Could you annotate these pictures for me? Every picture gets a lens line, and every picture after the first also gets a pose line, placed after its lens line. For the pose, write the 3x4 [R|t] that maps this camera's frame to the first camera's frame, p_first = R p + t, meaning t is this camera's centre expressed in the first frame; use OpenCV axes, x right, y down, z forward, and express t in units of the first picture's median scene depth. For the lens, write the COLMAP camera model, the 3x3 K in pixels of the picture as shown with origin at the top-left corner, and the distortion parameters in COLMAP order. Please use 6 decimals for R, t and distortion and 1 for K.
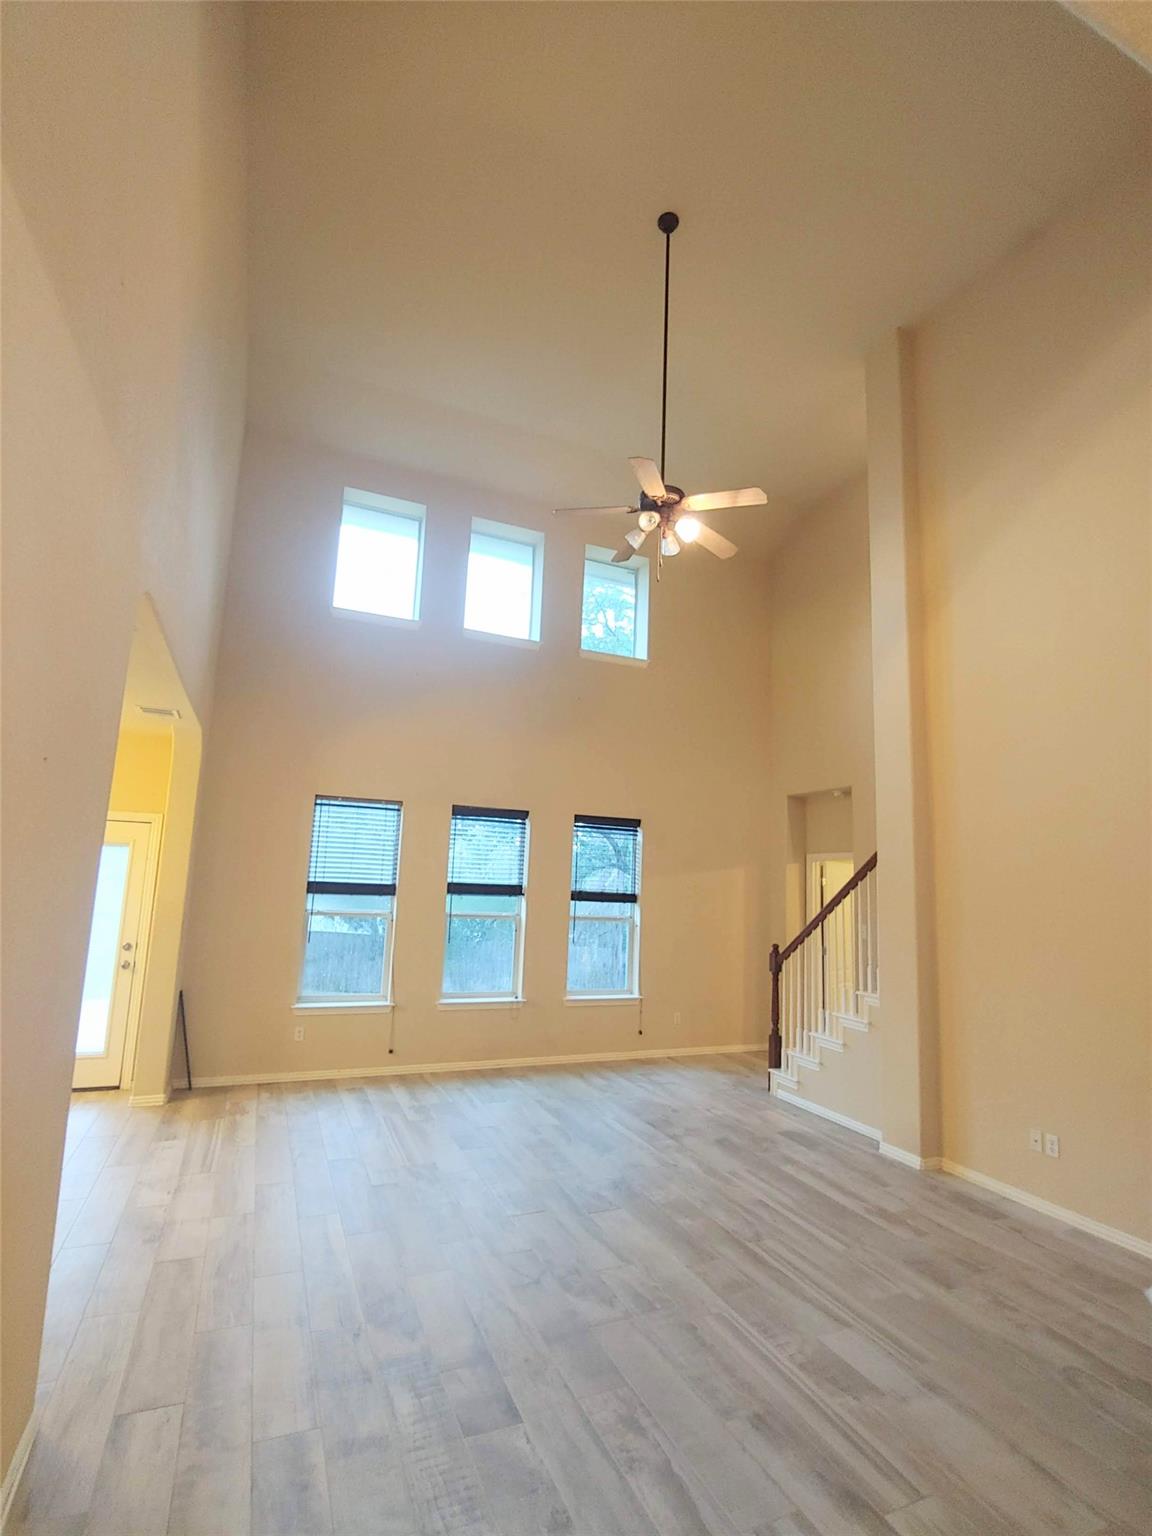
lens RADIAL K [[742.5, 0, 576.0], [0, 742.5, 768.0], [0, 0, 1]] dist [-0.015545, -0.000337]
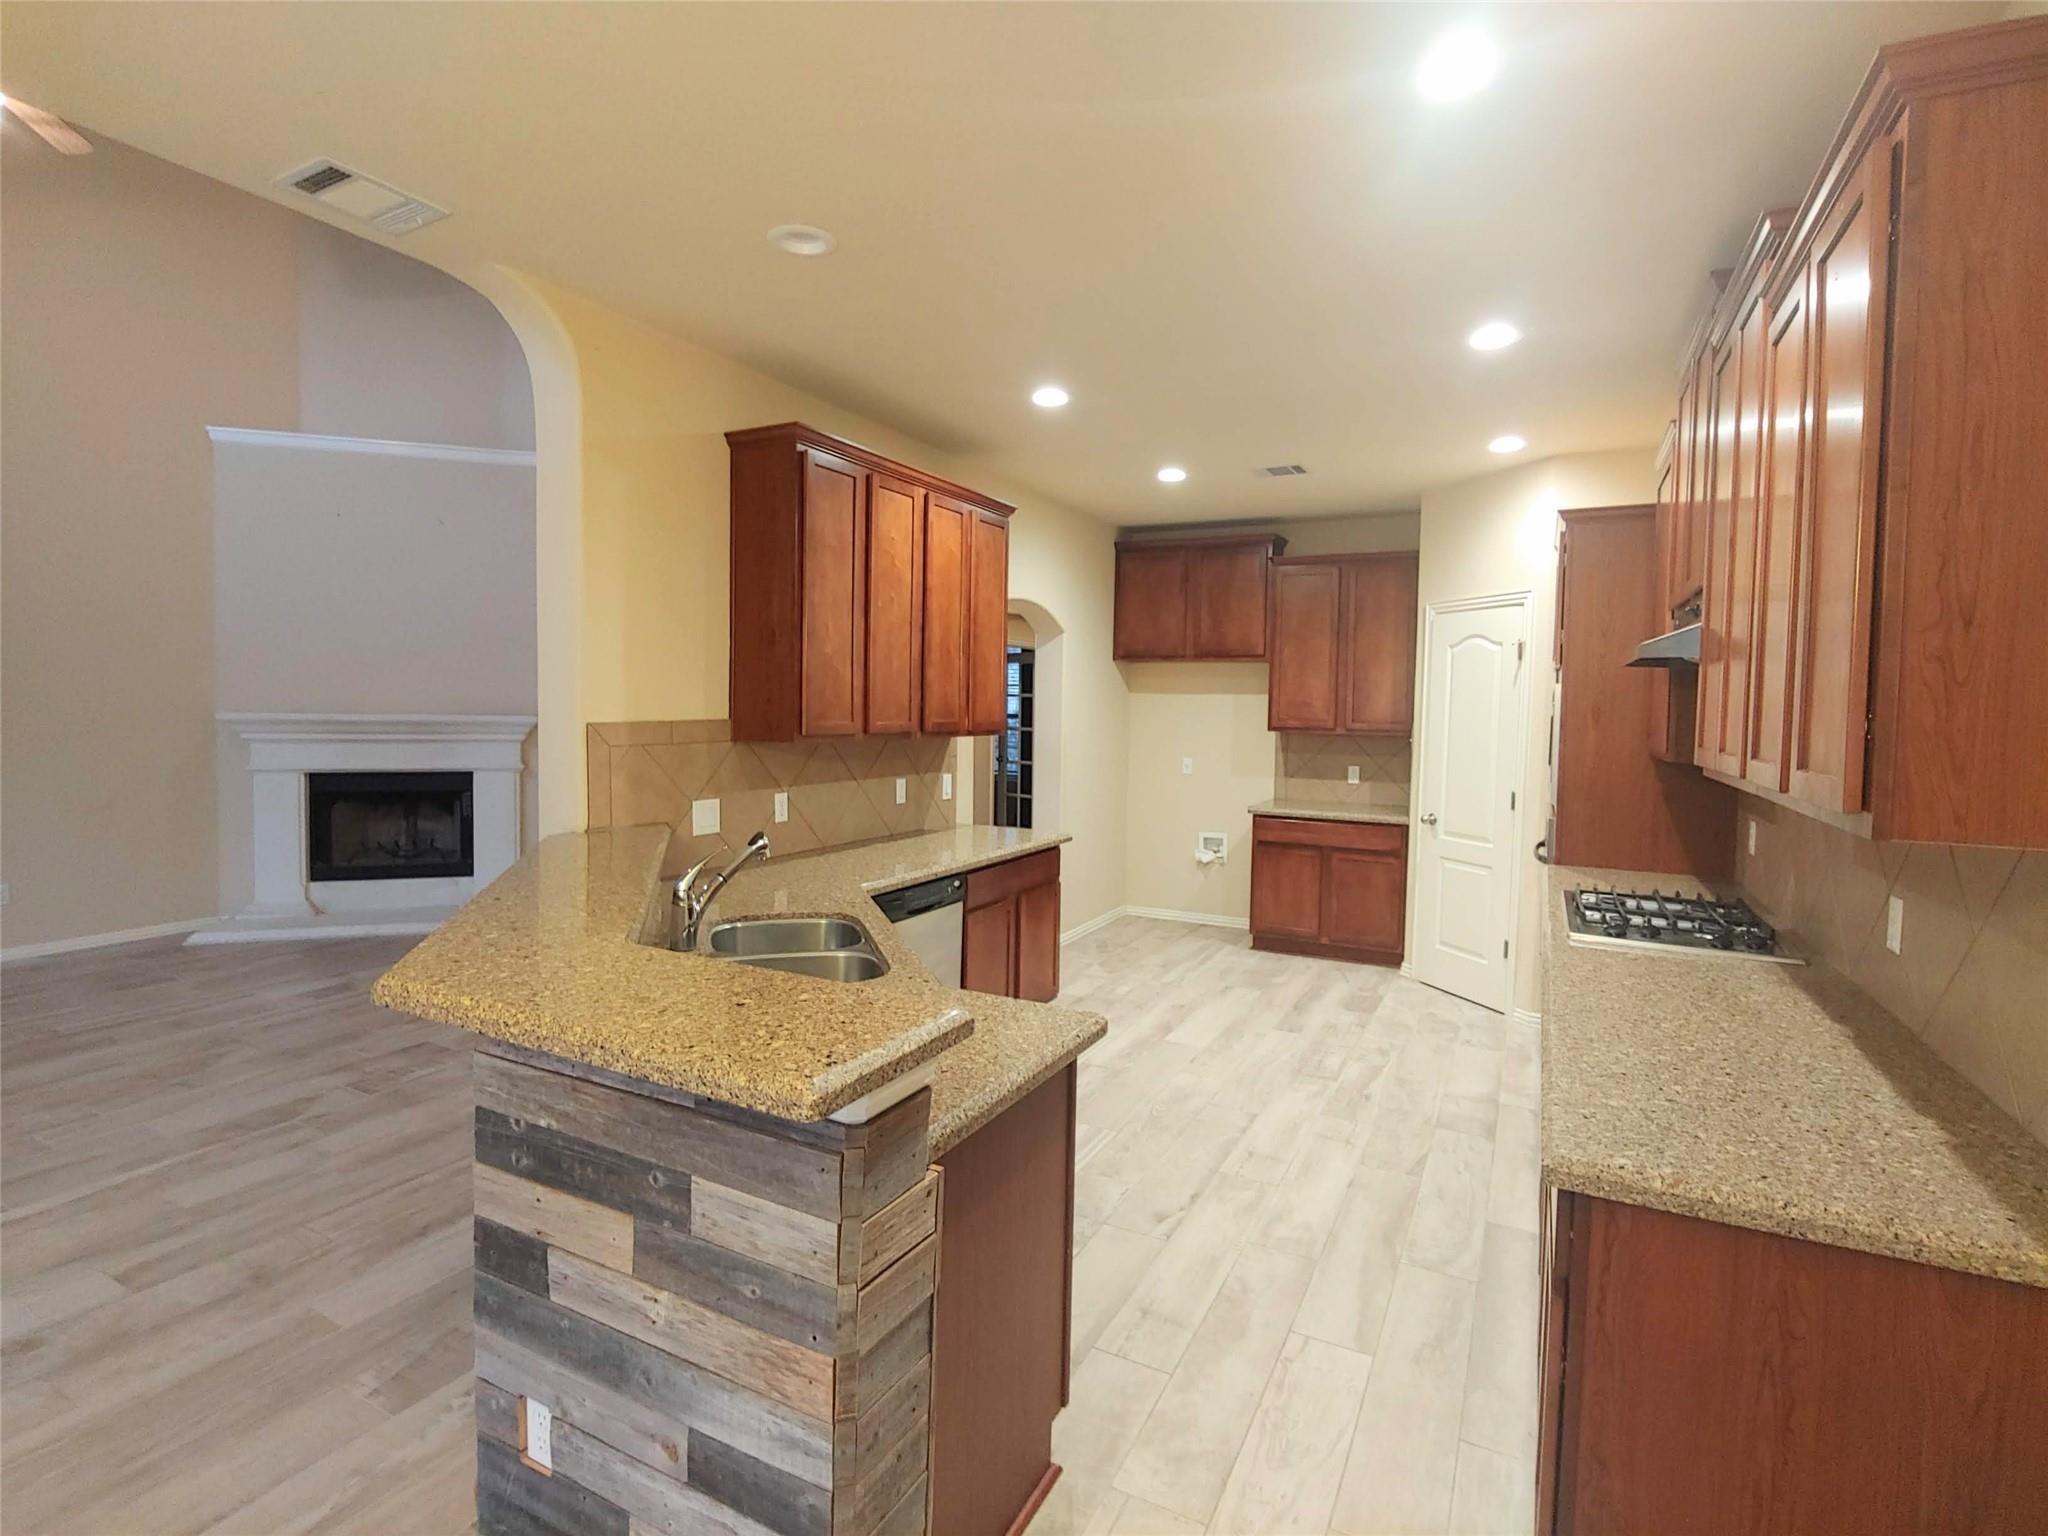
lens RADIAL K [[990.0, 0, 1036.8], [0, 990.0, 756.5], [0, 0, 1]] dist [-0.015545, -0.000337]
pose [[-0.631502, -0.089845, 0.770152, -0.940882], [-0.160109, 0.986967, -0.016146, 0.095451], [-0.758664, -0.133504, -0.637656, 0.603327]]
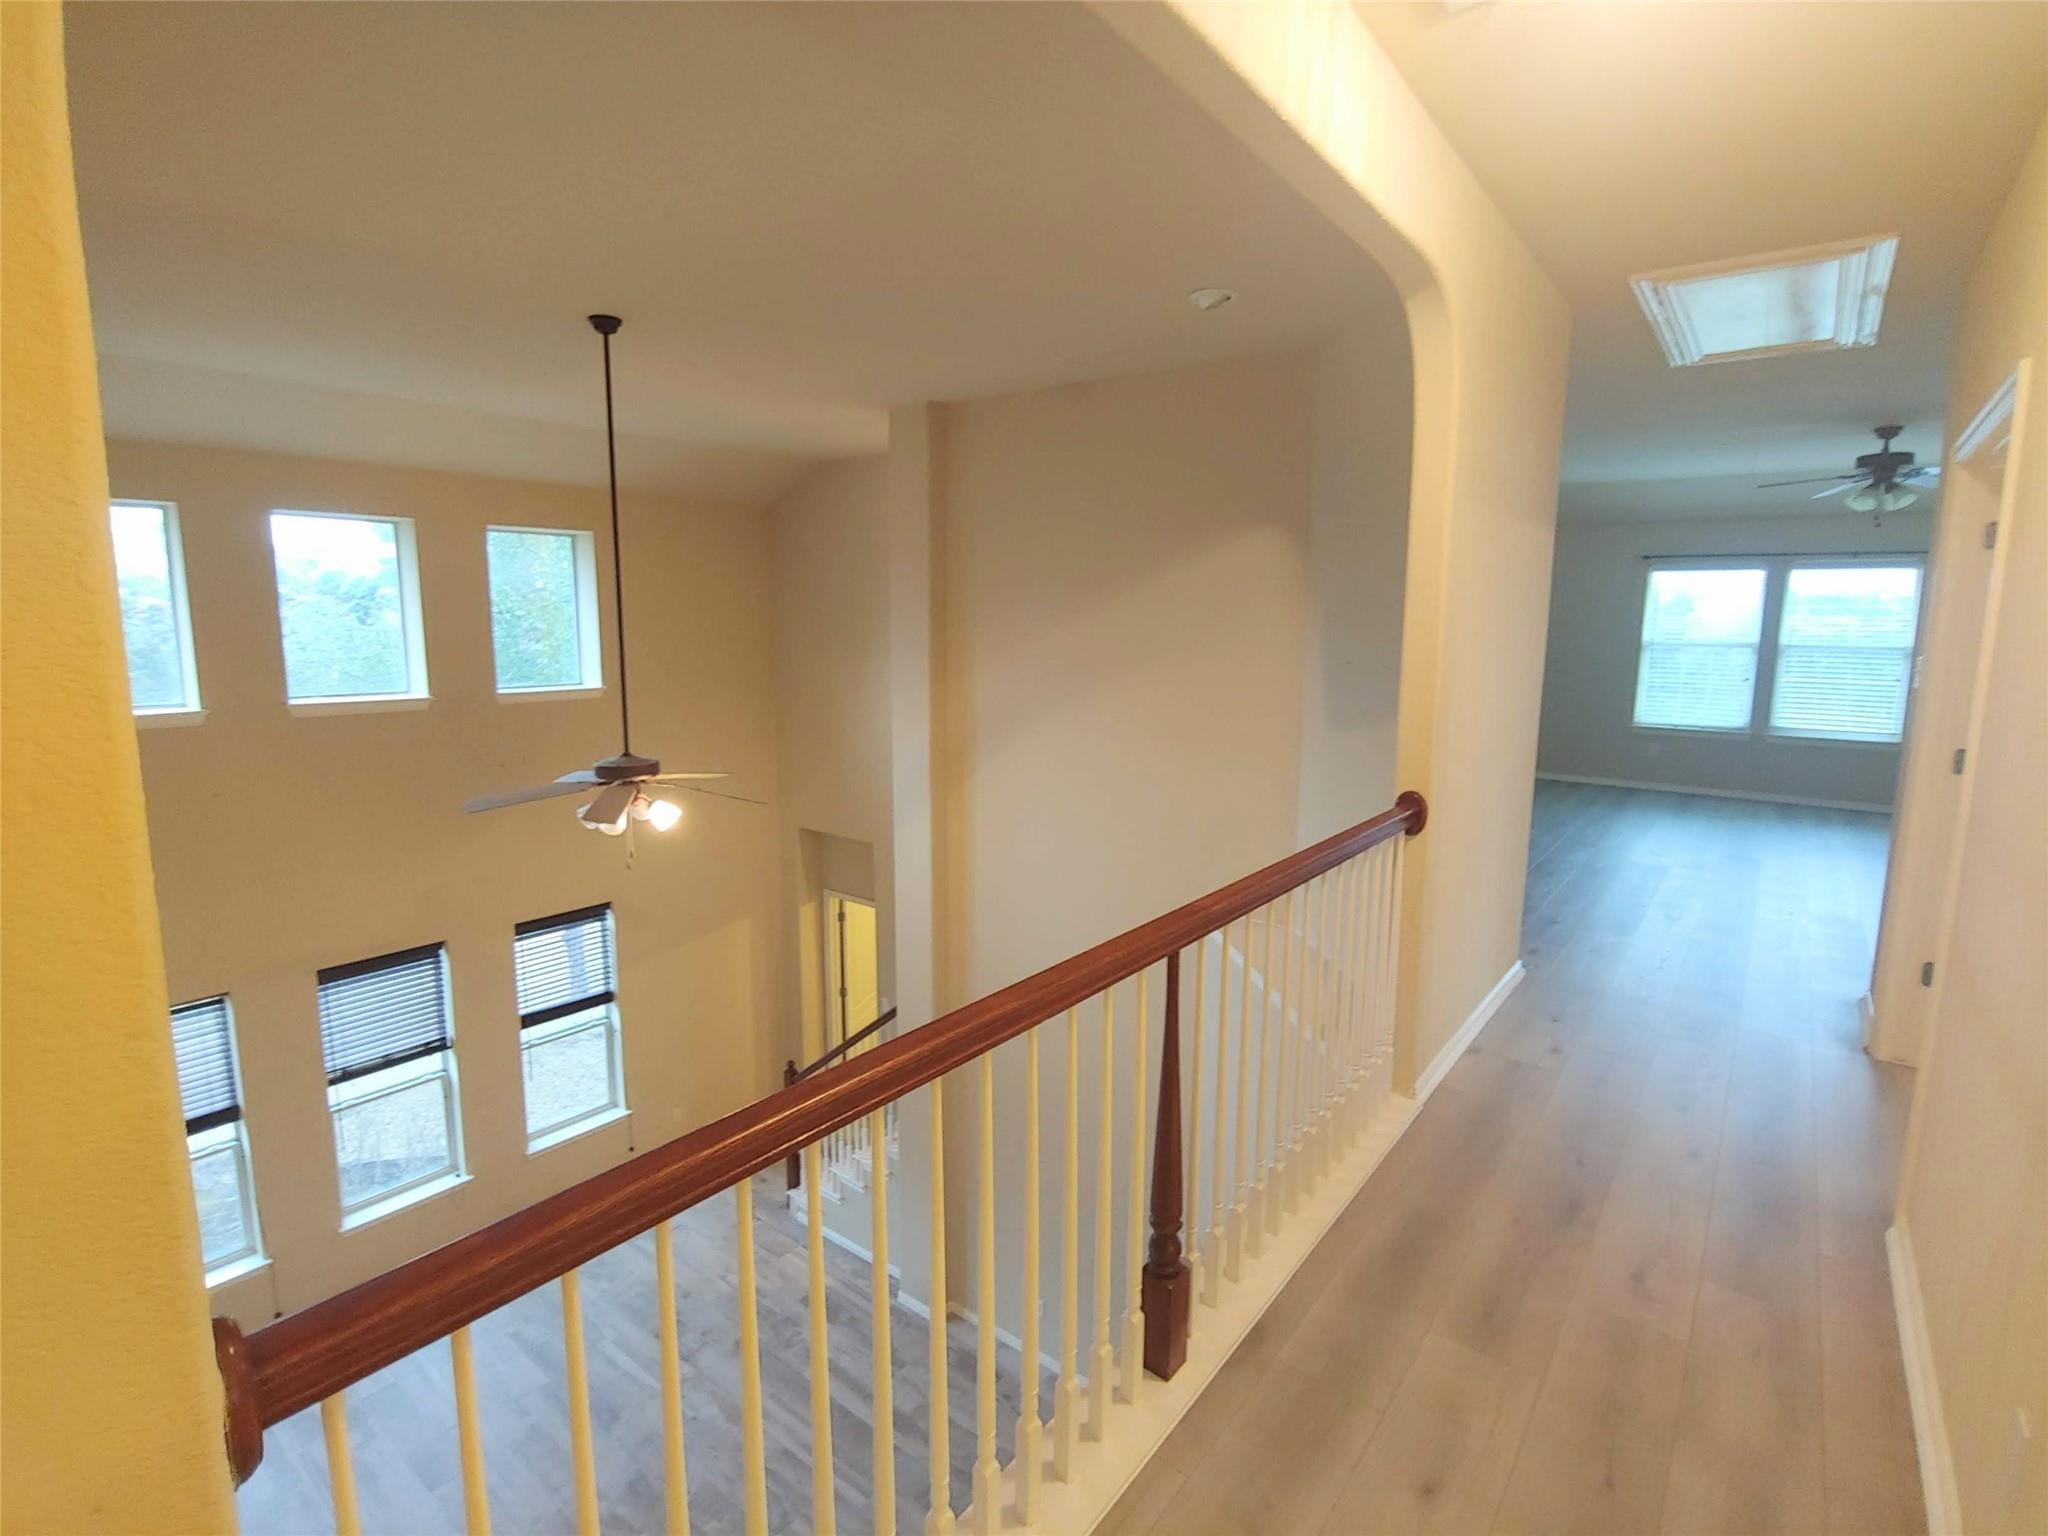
lens RADIAL K [[990.0, 0, 1036.8], [0, 990.0, 756.5], [0, 0, 1]] dist [-0.015545, -0.000337]
pose [[0.873987, -0.100921, 0.475354, 0.004642], [-0.047553, 0.955741, 0.290341, -0.563921], [-0.483616, -0.276359, 0.830507, -0.021084]]
